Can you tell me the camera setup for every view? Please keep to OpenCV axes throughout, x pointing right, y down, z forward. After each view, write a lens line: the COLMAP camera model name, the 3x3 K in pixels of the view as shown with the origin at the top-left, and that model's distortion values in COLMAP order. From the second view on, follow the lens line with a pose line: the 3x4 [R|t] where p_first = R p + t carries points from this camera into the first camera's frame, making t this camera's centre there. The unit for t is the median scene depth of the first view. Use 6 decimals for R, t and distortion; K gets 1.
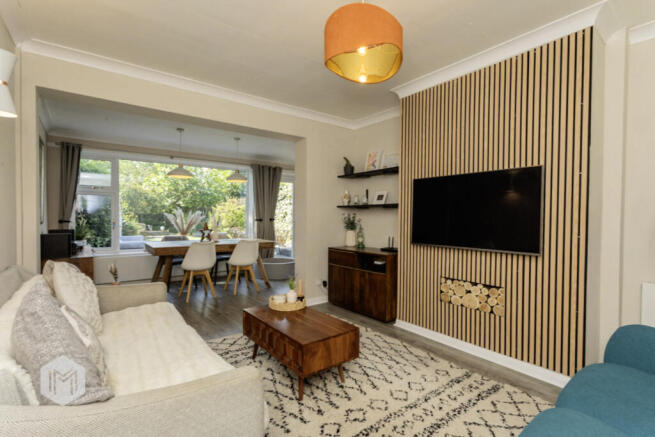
lens RADIAL K [[312.7, 0, 328.3], [0, 312.7, 220.4], [0, 0, 1]] dist [-0.000579, 0.000046]
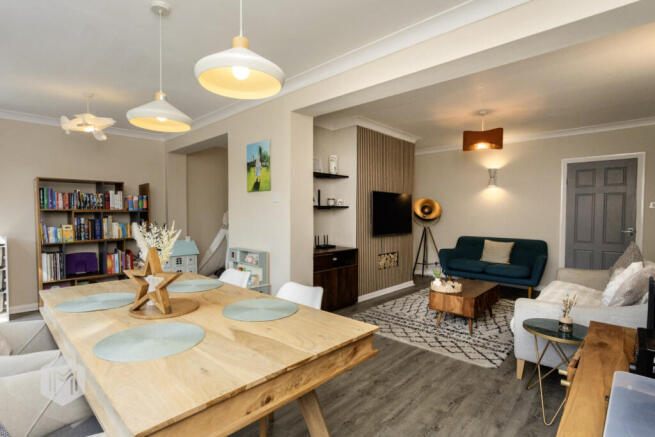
lens RADIAL K [[326.2, 0, 326.2], [0, 326.2, 219.3], [0, 0, 1]] dist [0.006842, 0.001229]
pose [[-0.168439, -0.023103, 0.985441, -1.081978], [0.006529, 0.999677, 0.024552, -0.037007], [-0.985690, 0.010569, -0.168234, 1.362874]]
